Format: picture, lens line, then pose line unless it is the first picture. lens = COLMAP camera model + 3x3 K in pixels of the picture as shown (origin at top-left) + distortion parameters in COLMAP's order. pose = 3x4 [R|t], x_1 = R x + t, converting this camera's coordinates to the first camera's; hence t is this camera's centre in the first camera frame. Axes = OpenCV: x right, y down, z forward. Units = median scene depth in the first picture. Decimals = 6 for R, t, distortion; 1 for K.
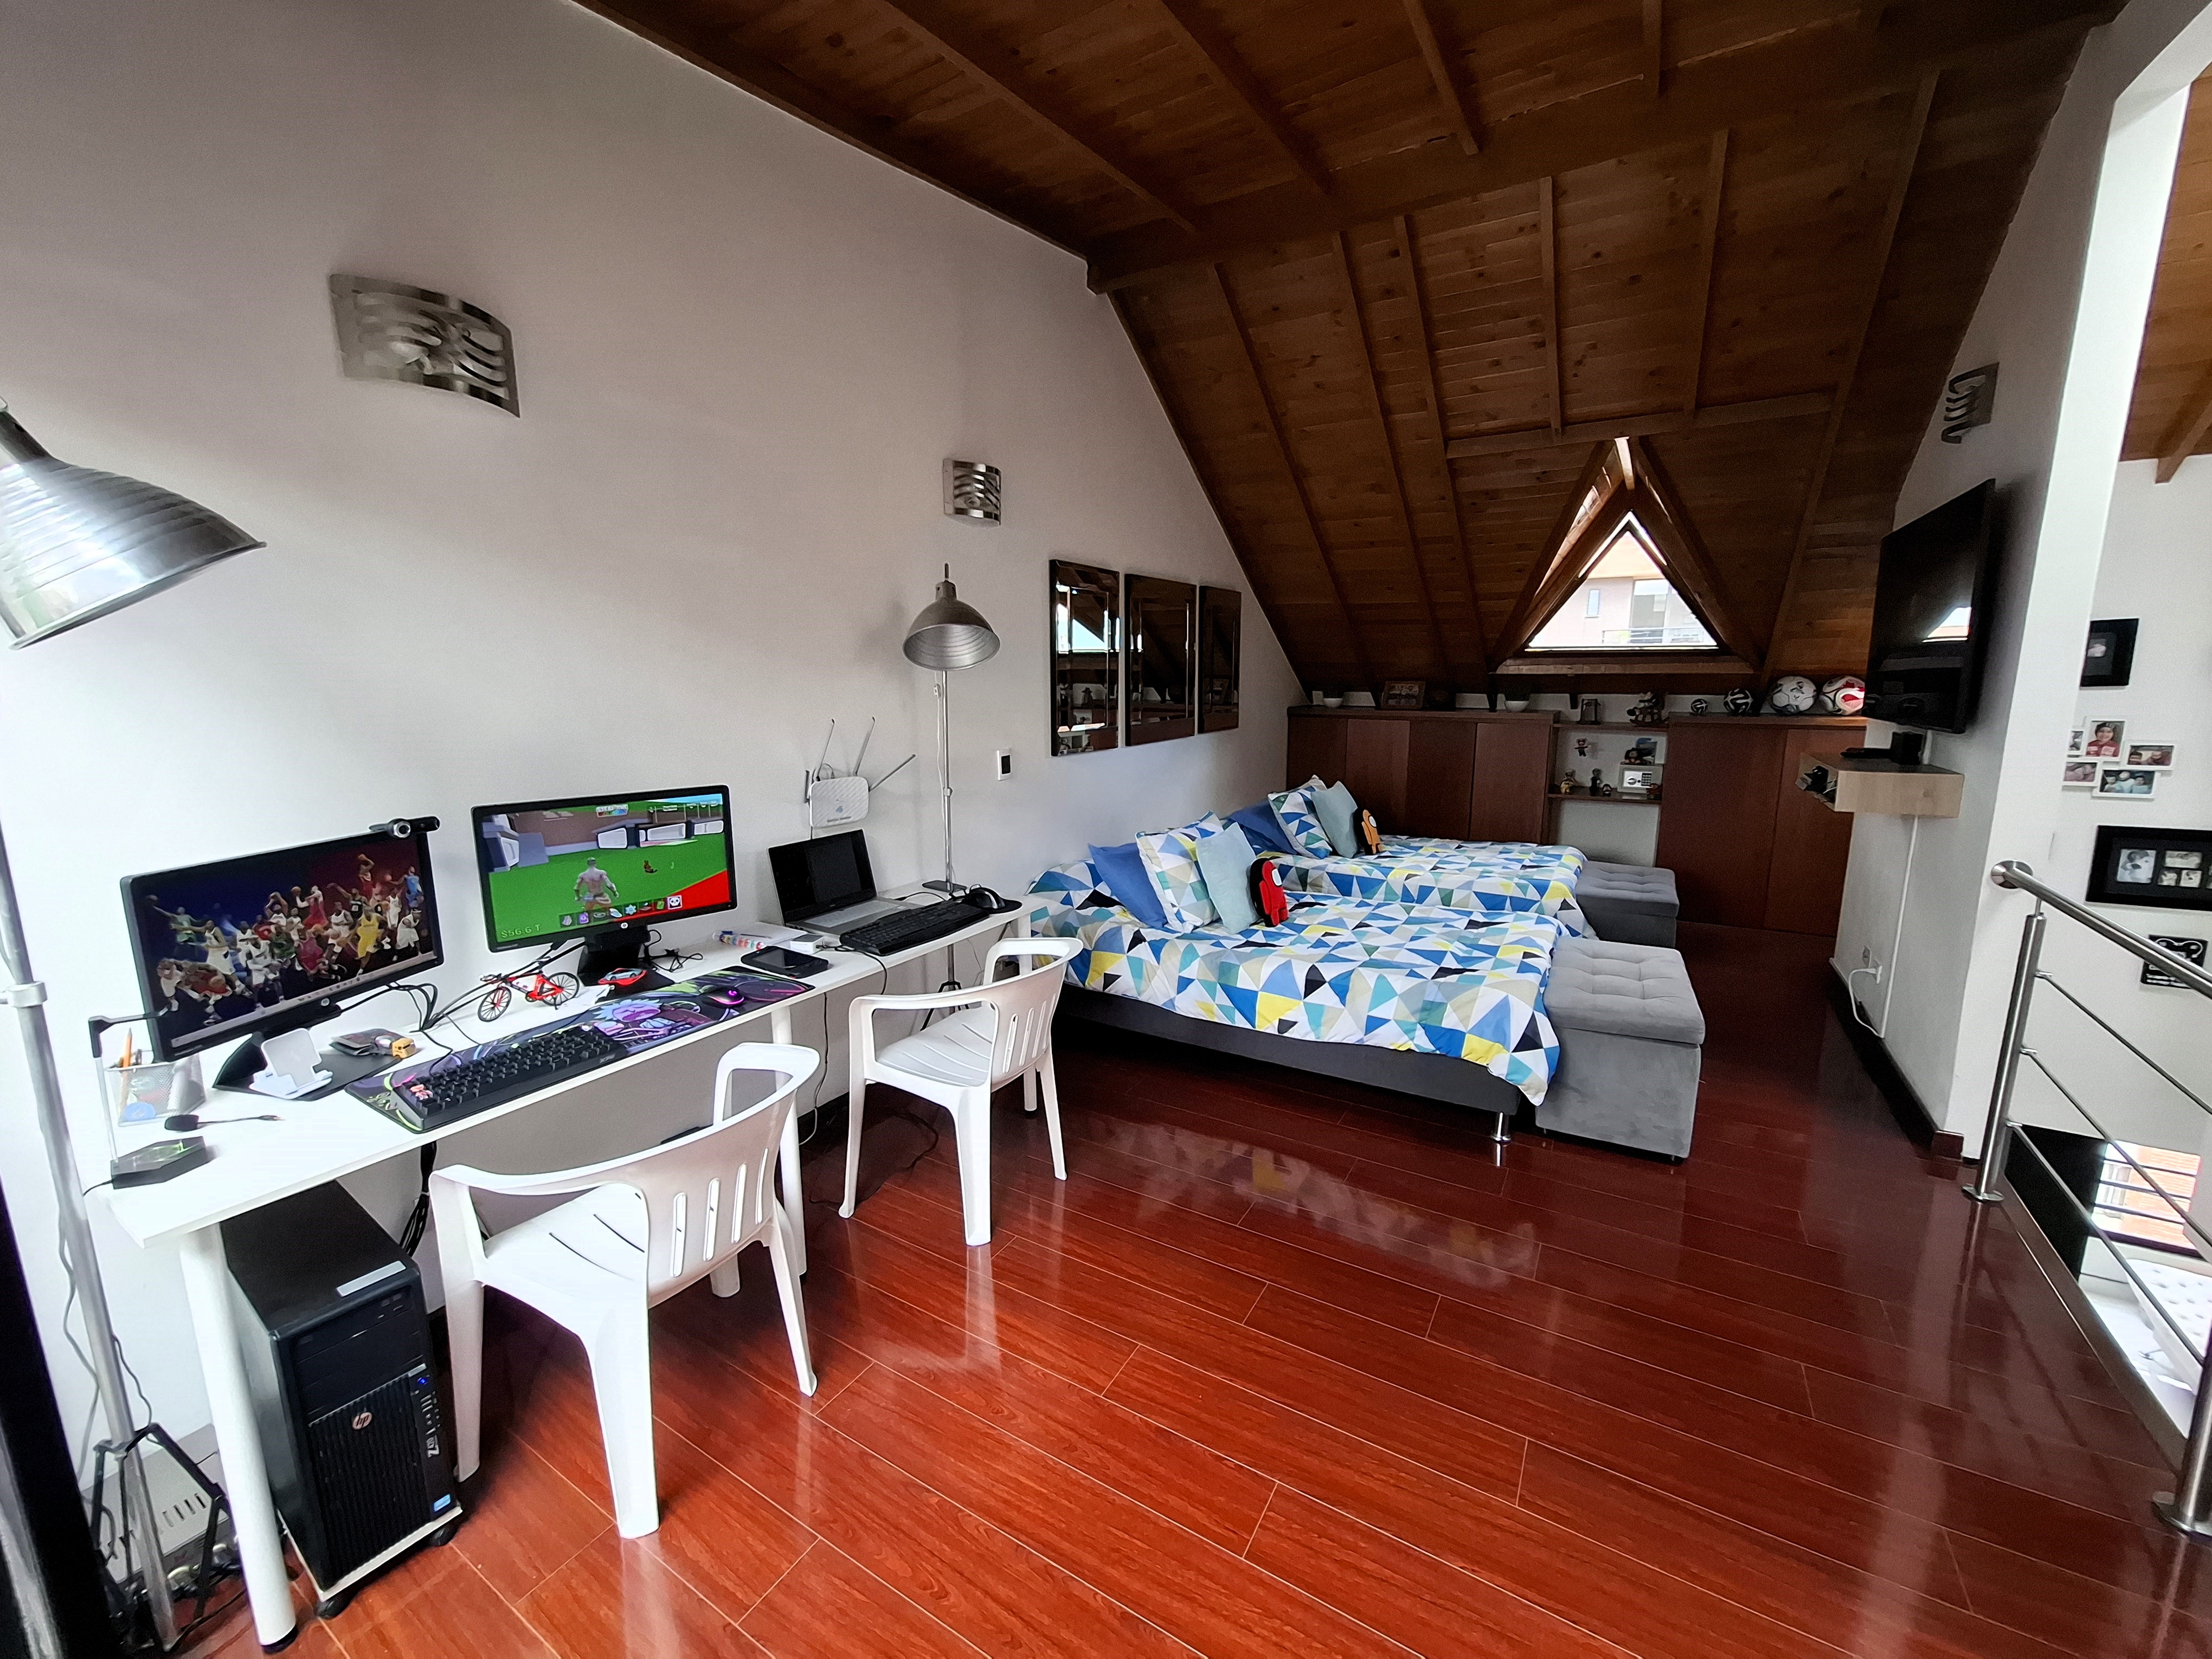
lens RADIAL K [[882.8, 0, 1128.0], [0, 882.8, 822.8], [0, 0, 1]] dist [-0.000036, 0.000695]
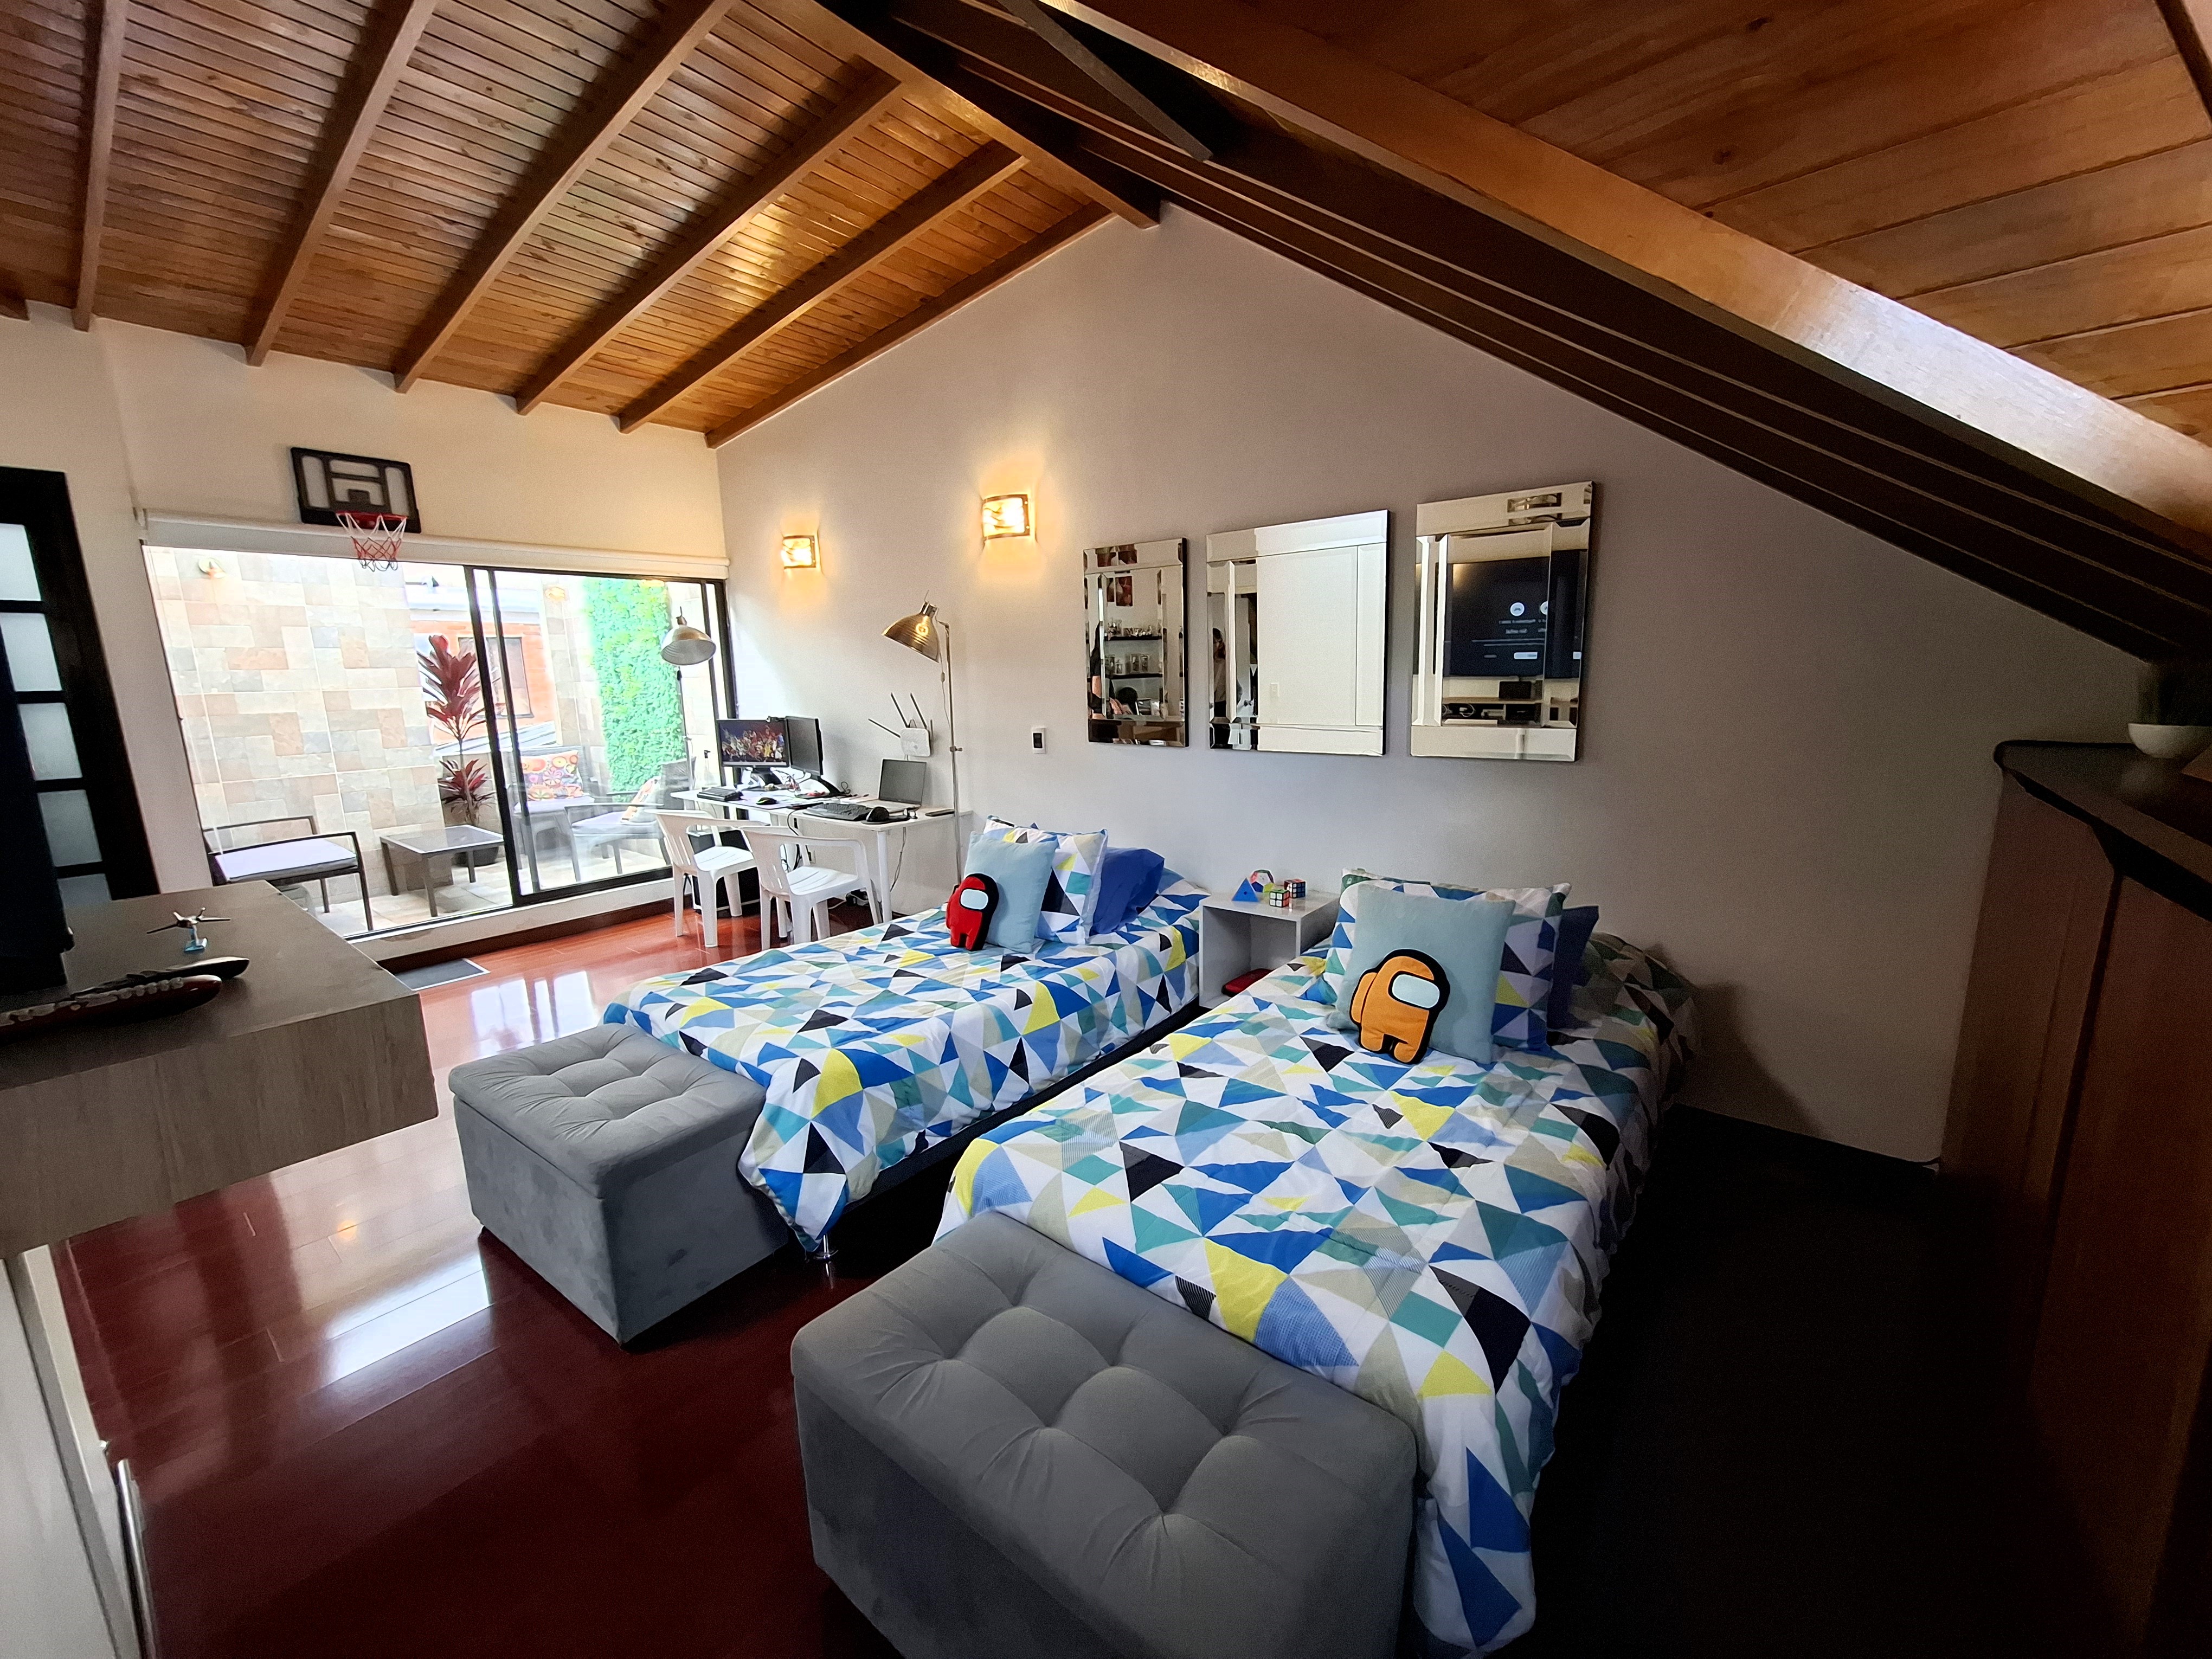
lens RADIAL K [[880.7, 0, 1121.9], [0, 880.7, 824.1], [0, 0, 1]] dist [-0.001131, 0.000590]
pose [[-0.141238, 0.184047, -0.972717, 1.245281], [-0.142092, 0.968624, 0.203904, -0.264396], [0.979725, 0.167014, -0.110655, 1.562599]]
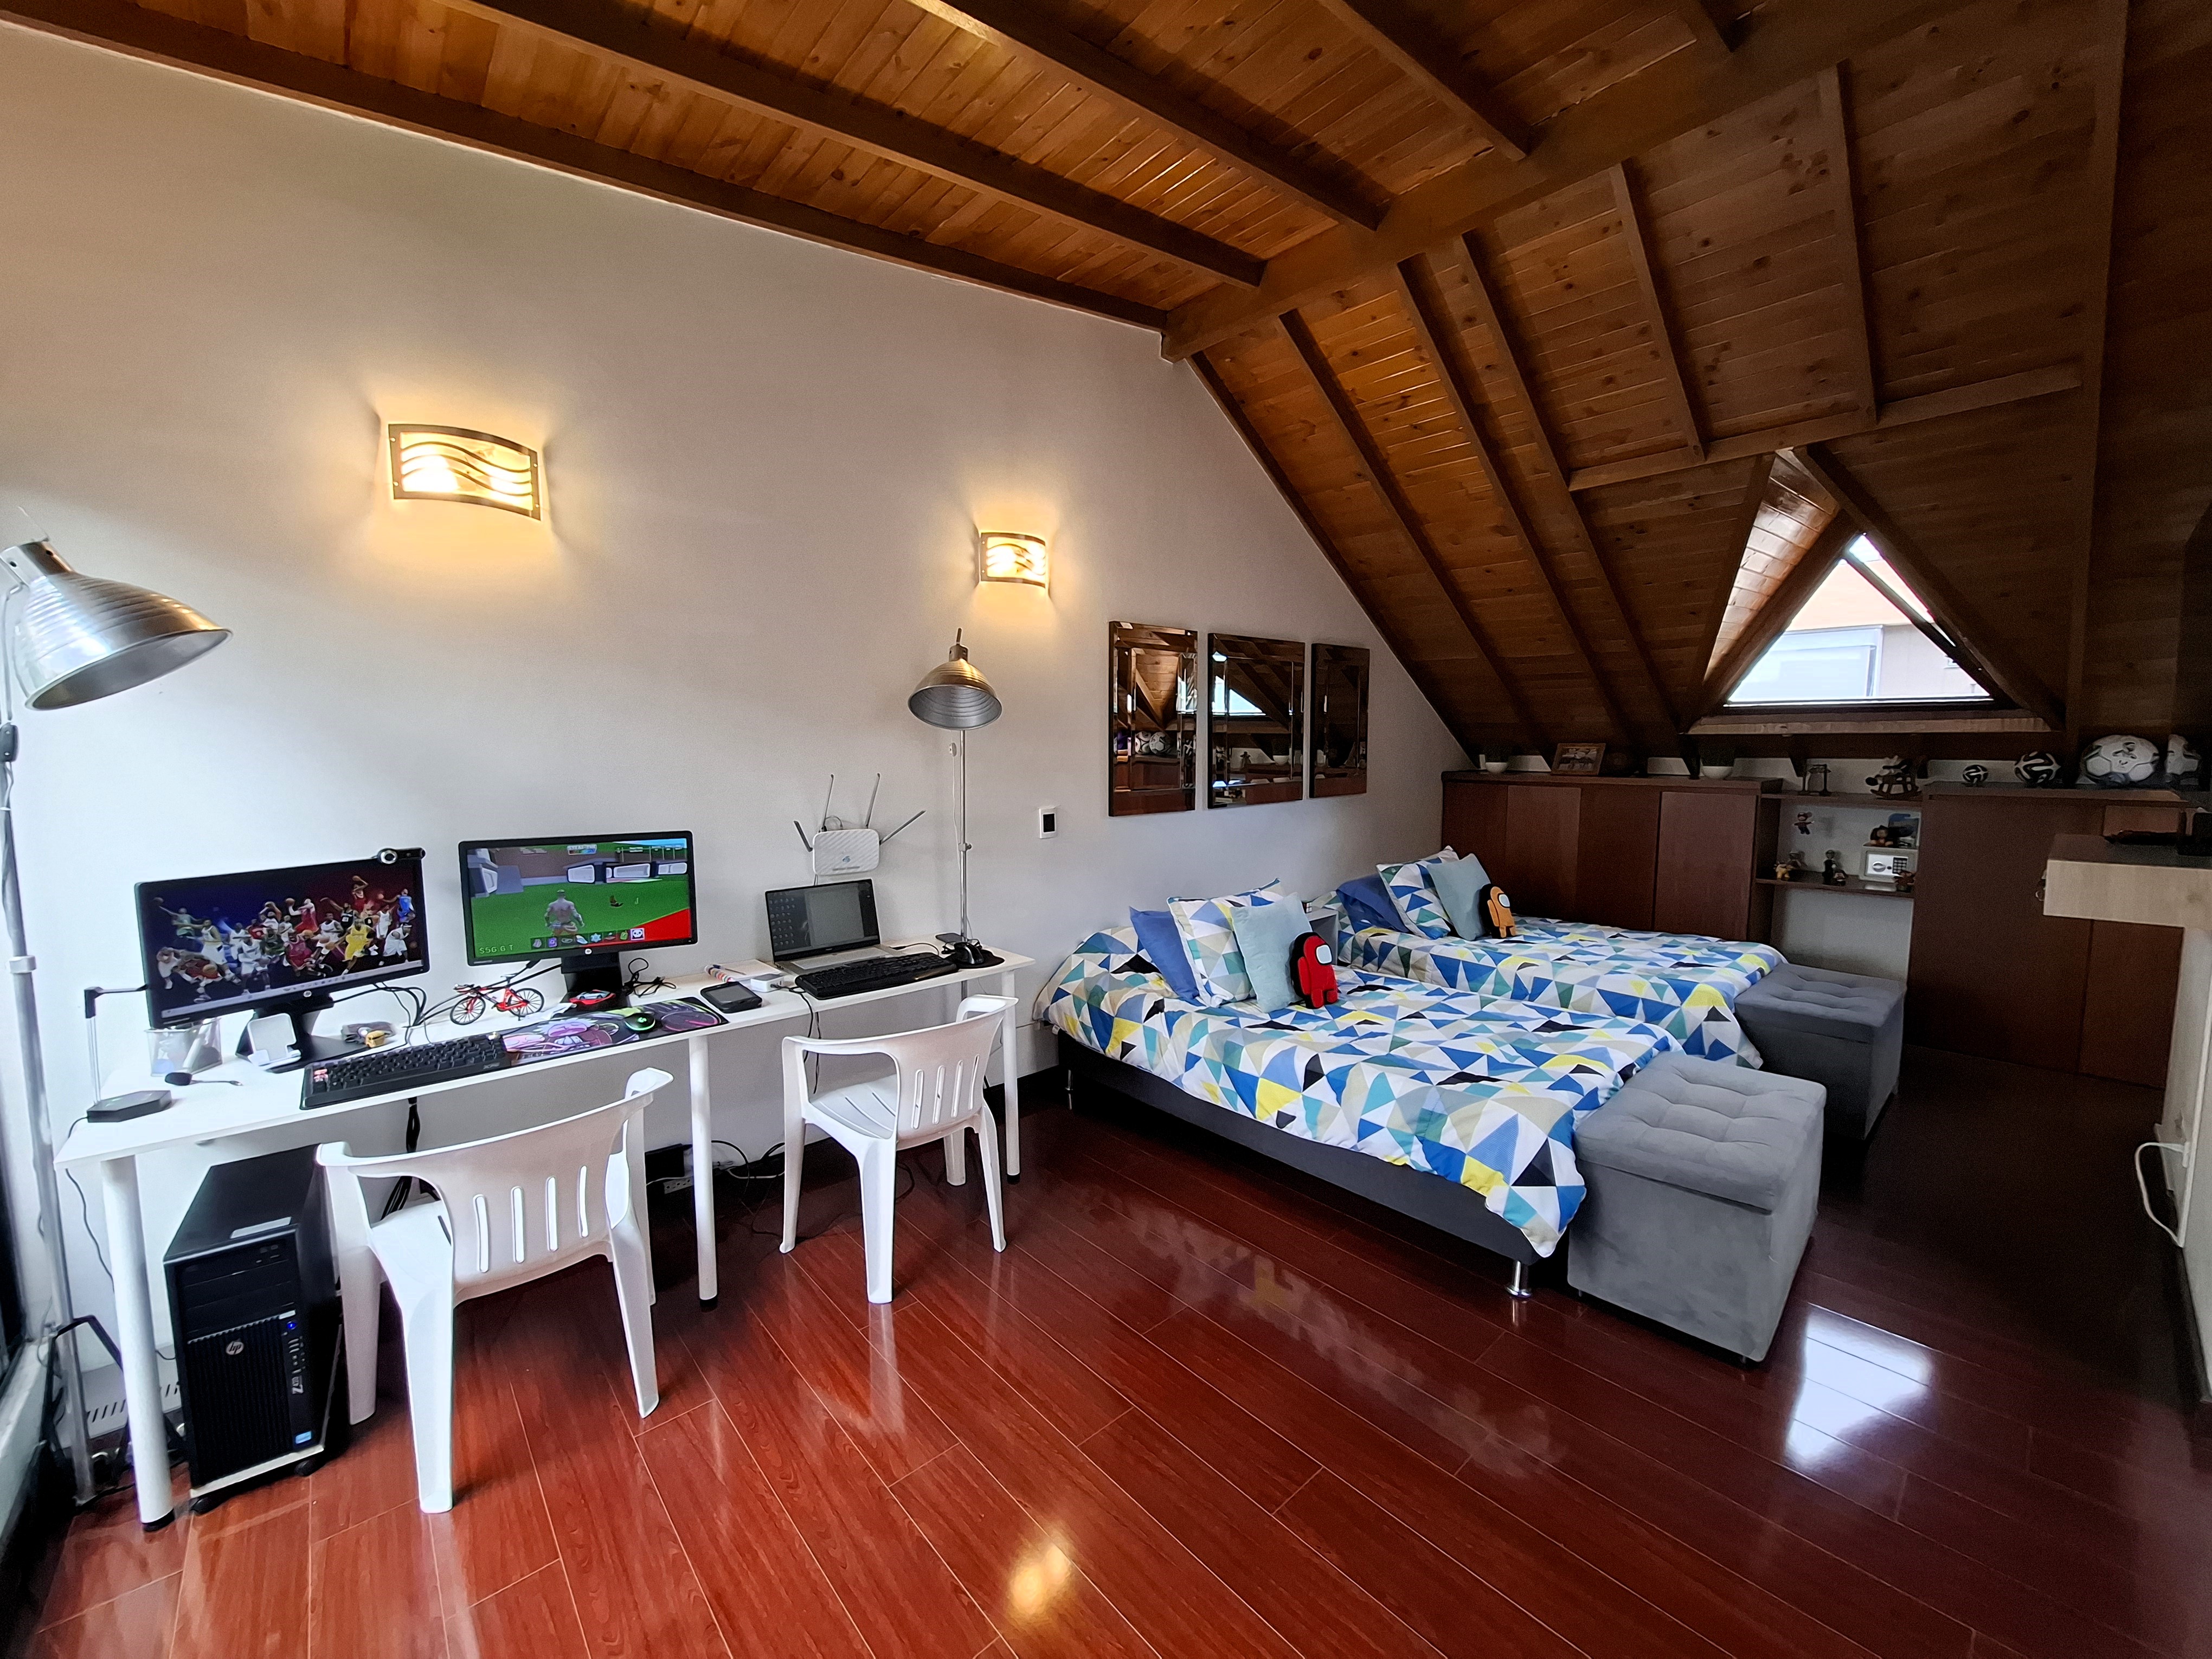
lens RADIAL K [[880.7, 0, 1121.9], [0, 880.7, 824.1], [0, 0, 1]] dist [-0.001131, 0.000590]
pose [[0.954843, 0.026484, -0.295928, 0.297790], [-0.047656, 0.996775, -0.064560, -0.004534], [0.293263, 0.075747, 0.953026, 0.080621]]
